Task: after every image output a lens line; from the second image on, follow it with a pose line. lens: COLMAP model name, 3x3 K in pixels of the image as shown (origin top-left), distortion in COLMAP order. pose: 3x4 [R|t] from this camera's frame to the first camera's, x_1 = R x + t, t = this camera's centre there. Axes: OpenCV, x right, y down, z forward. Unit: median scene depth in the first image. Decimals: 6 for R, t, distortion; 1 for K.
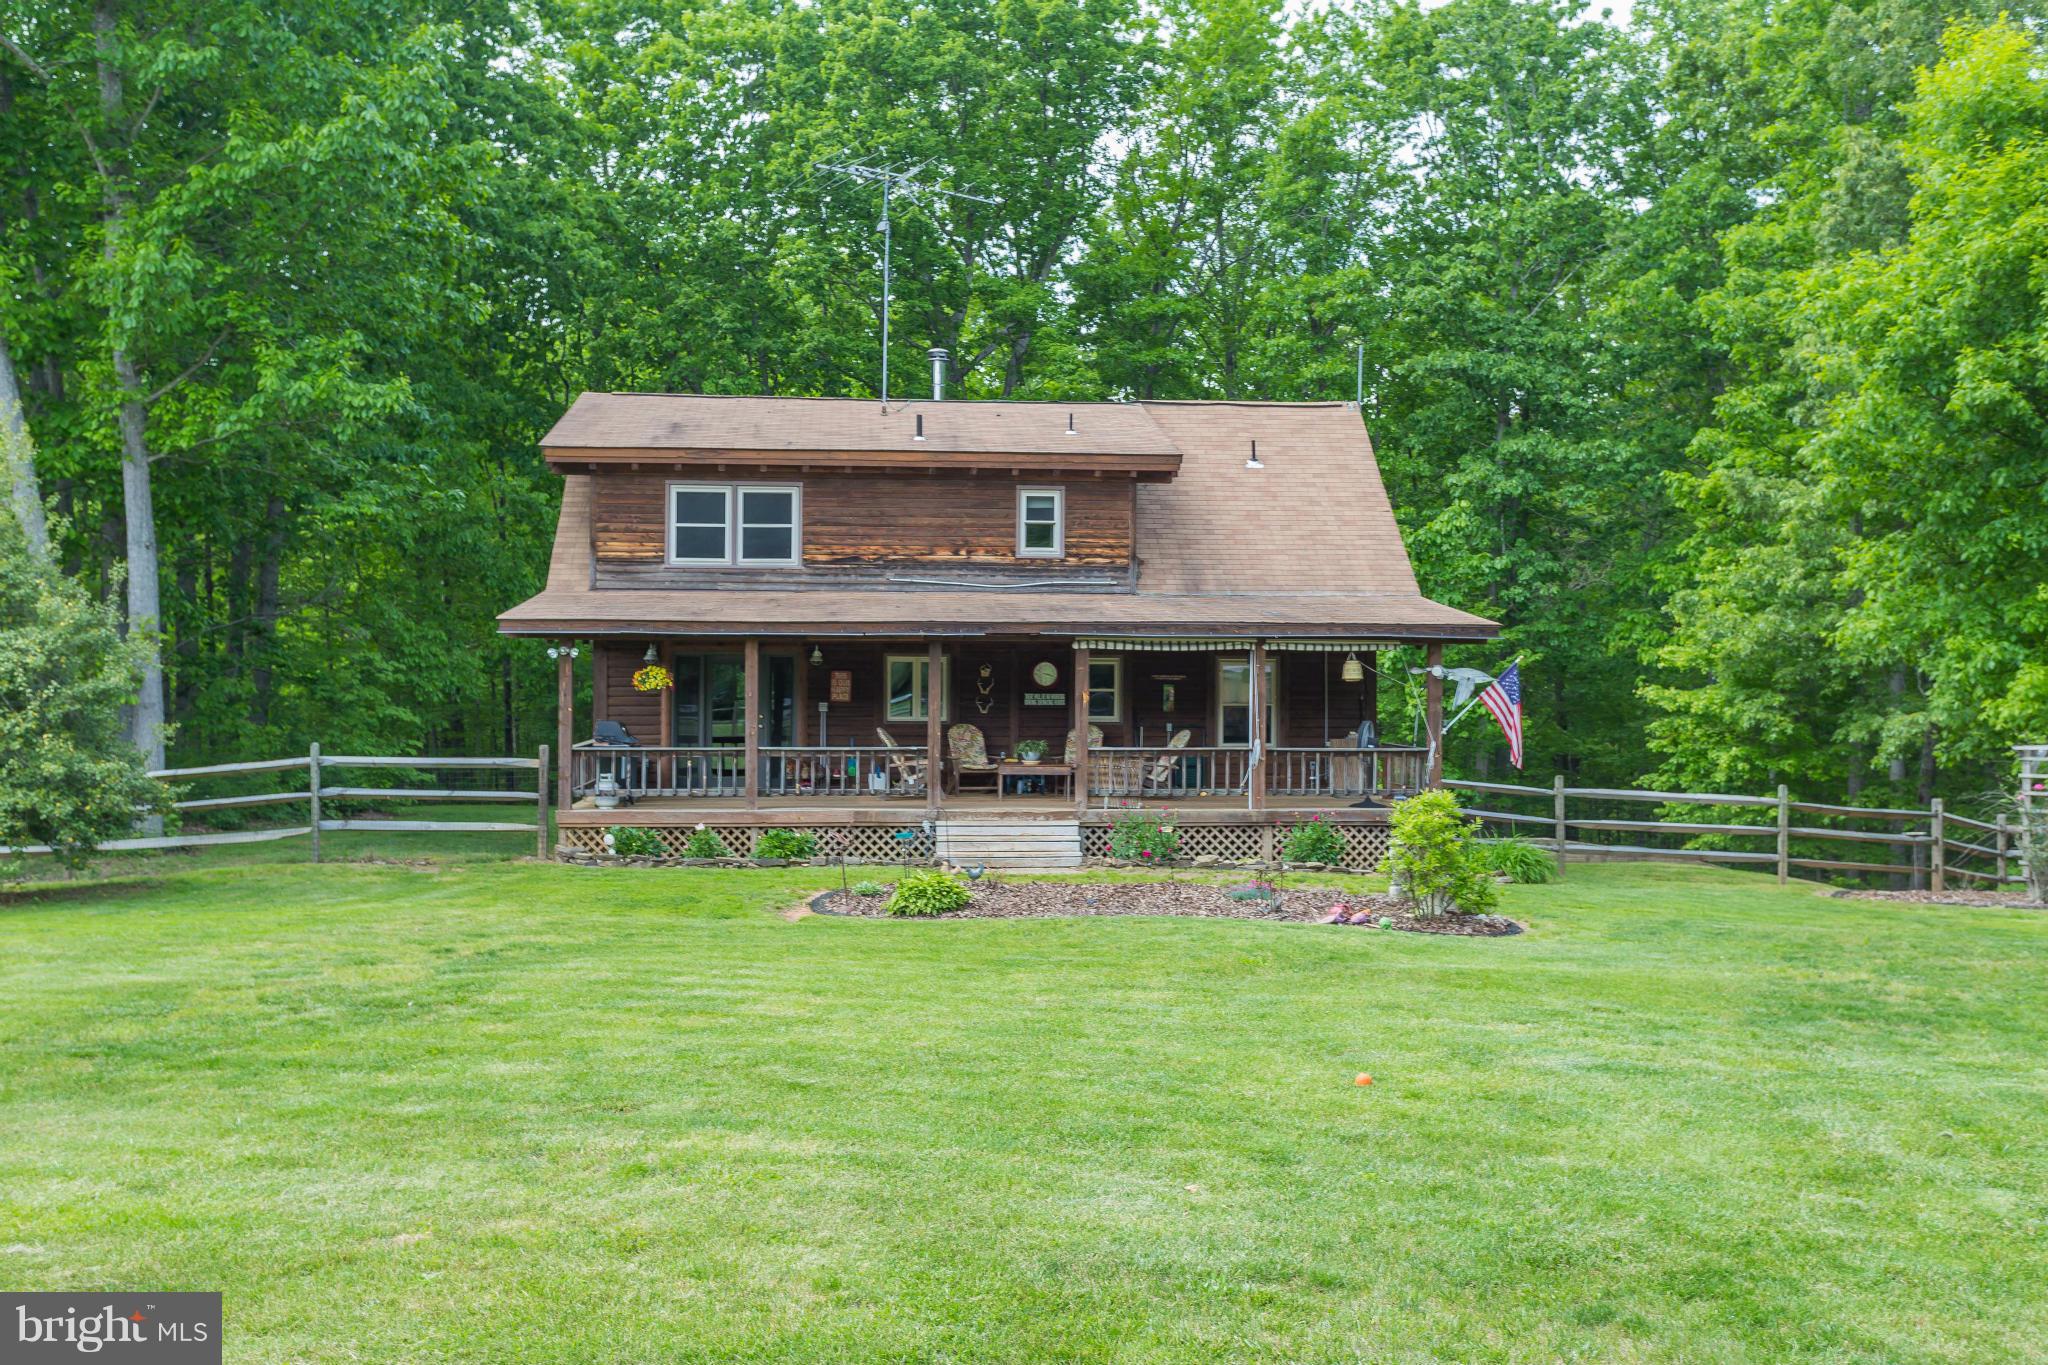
lens RADIAL K [[2117.4, 0, 1024.1], [0, 2117.4, 682.9], [0, 0, 1]] dist [0.003123, 0.000000]
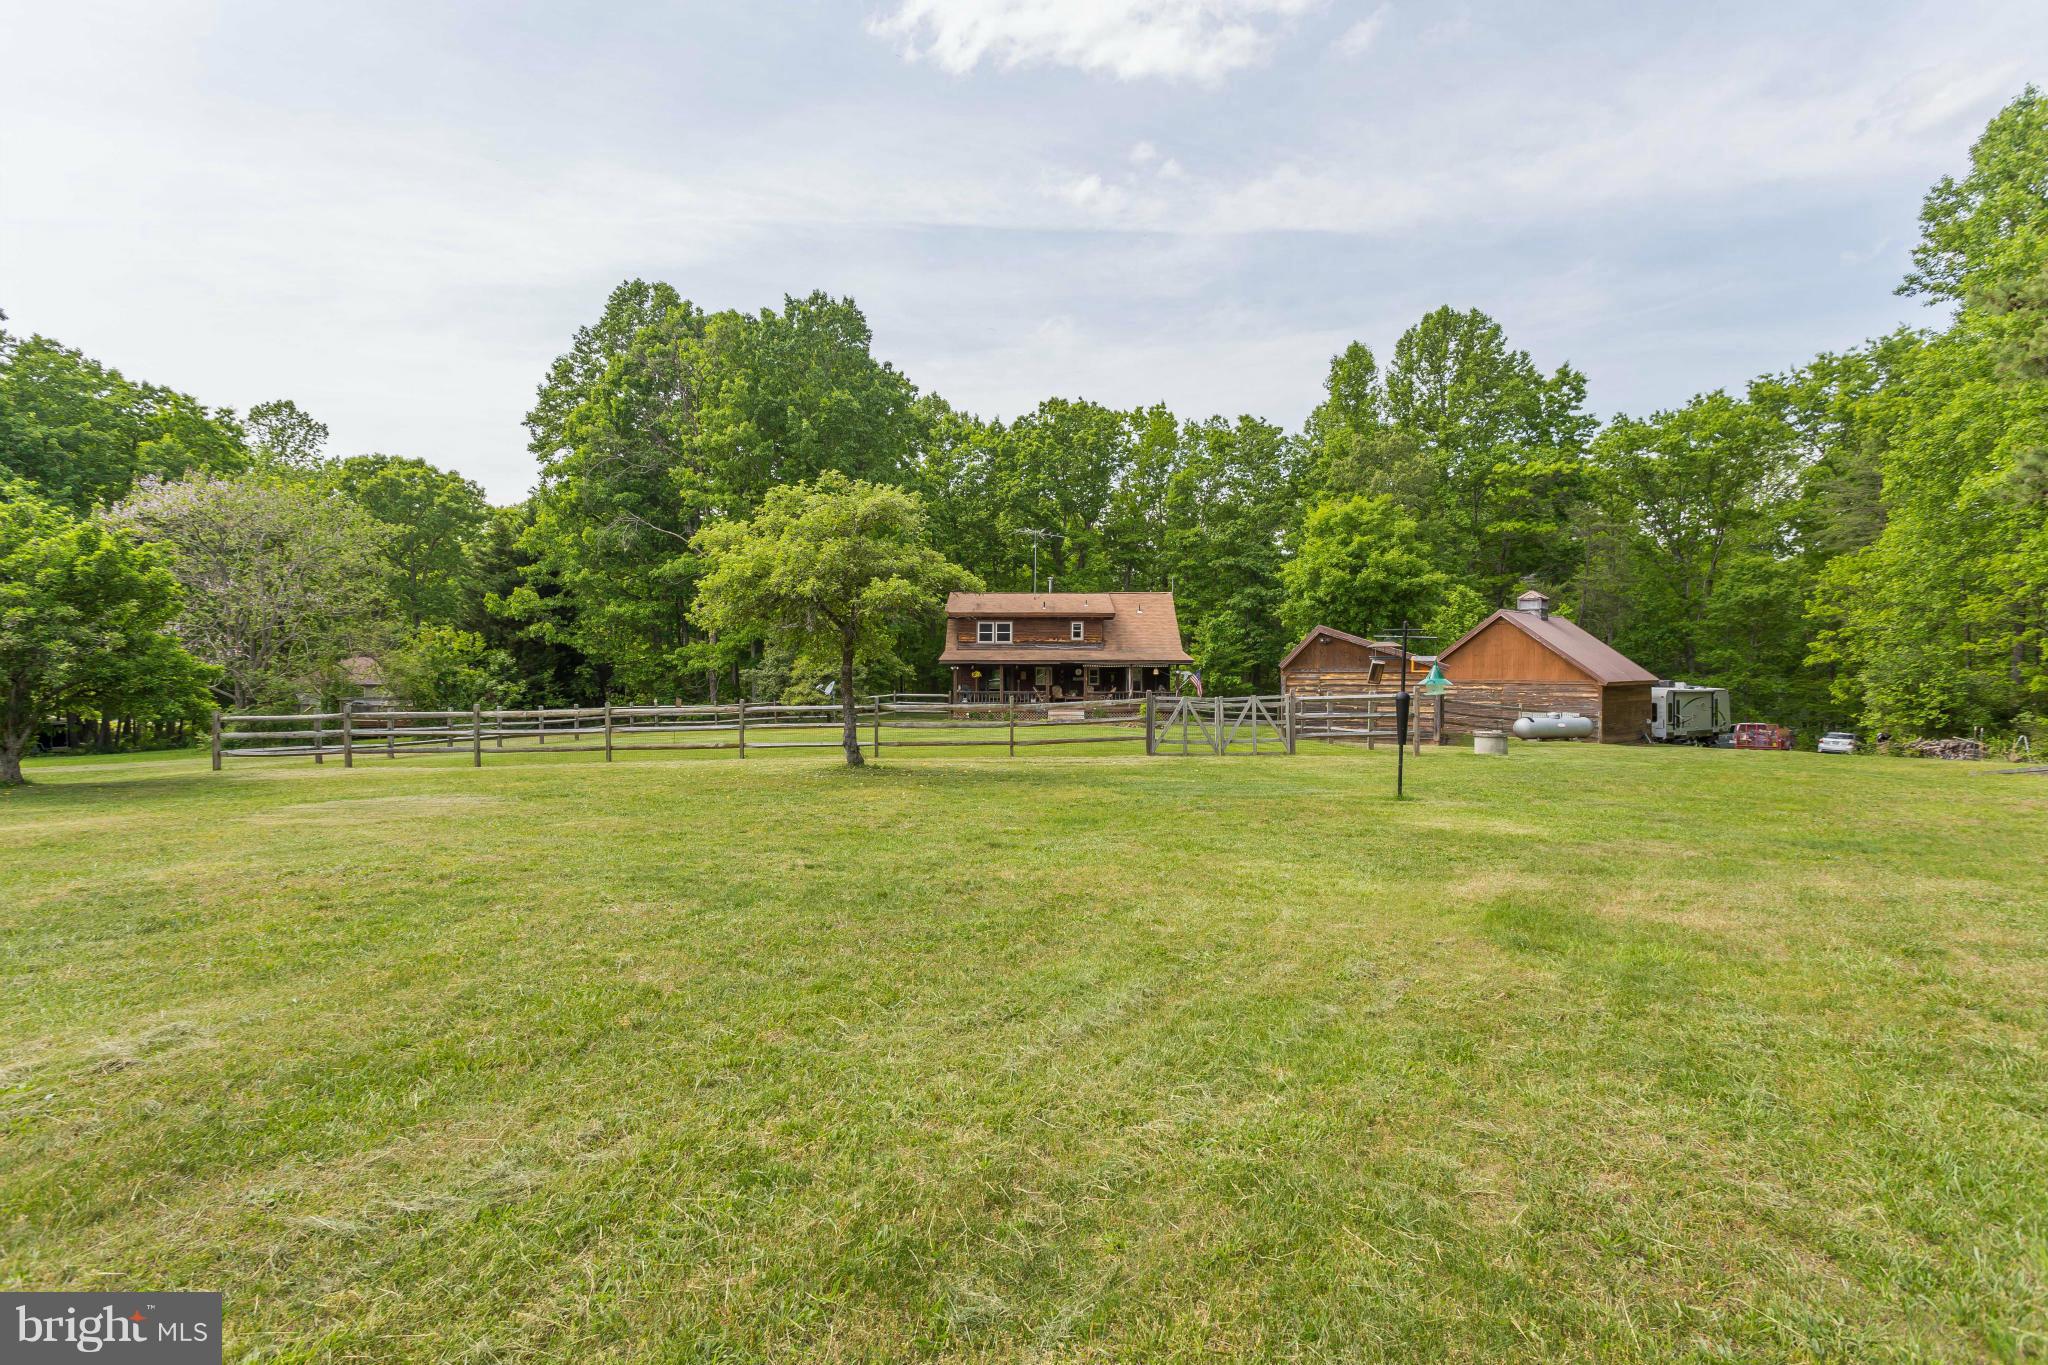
lens RADIAL K [[973.2, 0, 1022.0], [0, 973.2, 669.1], [0, 0, 1]] dist [-0.001040, 0.001778]
pose [[0.996559, -0.001439, -0.082868, 0.052688], [0.001824, 0.999988, 0.004574, -0.017546], [0.082860, -0.004709, 0.996550, -0.701695]]
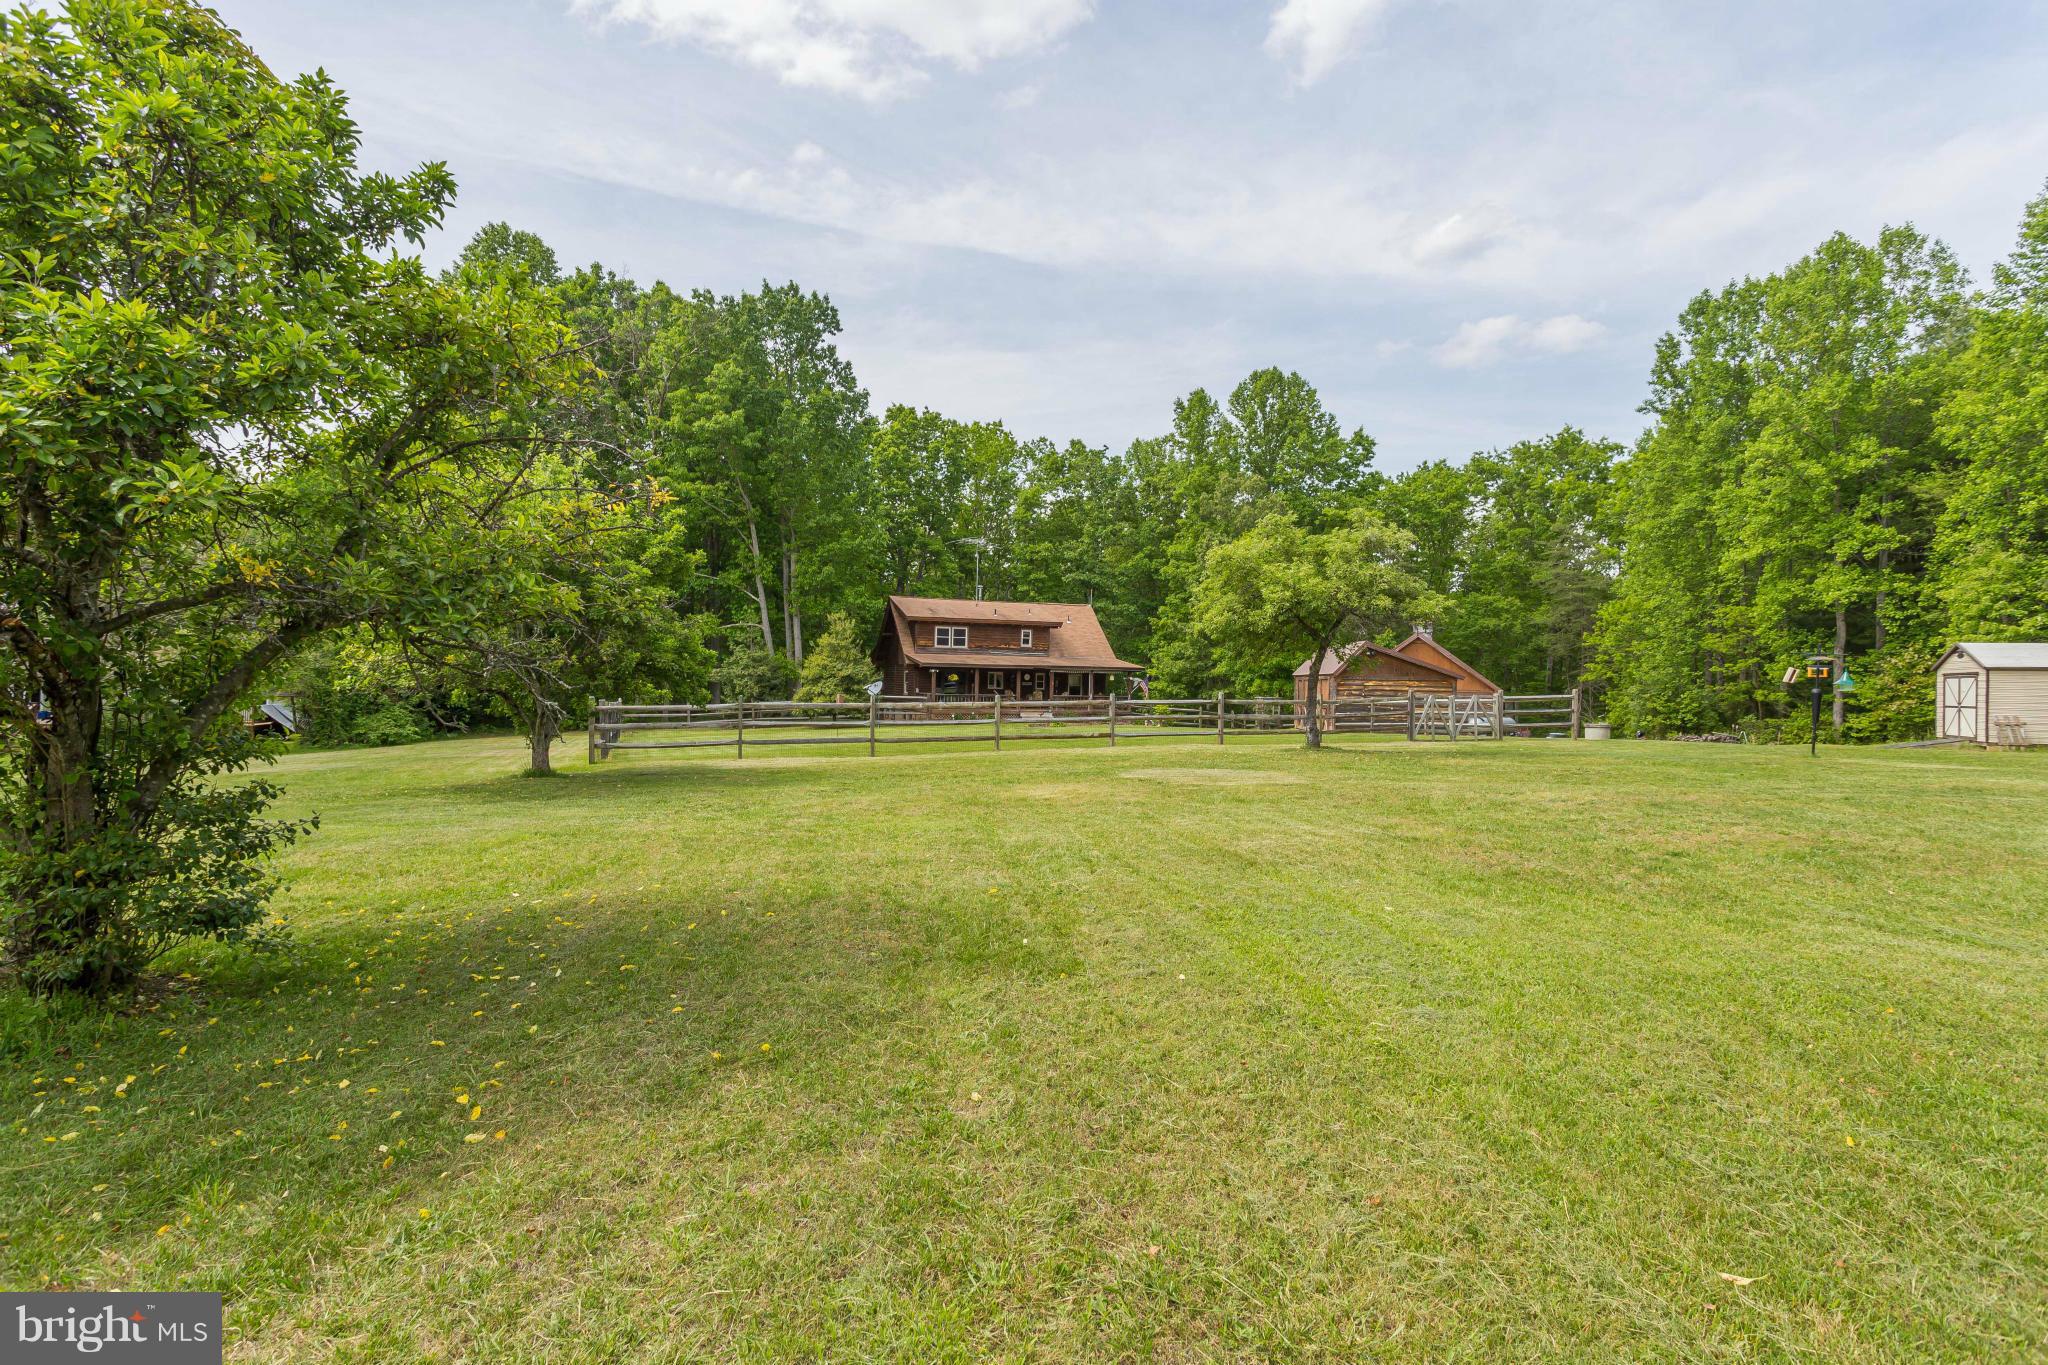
lens RADIAL K [[973.2, 0, 1044.6], [0, 973.2, 699.8], [0, 0, 1]] dist [-0.001040, 0.001778]
pose [[0.965444, 0.010268, 0.260407, -0.434074], [-0.017749, 0.999494, 0.026394, -0.009827], [-0.260004, -0.030104, 0.965138, -0.766856]]
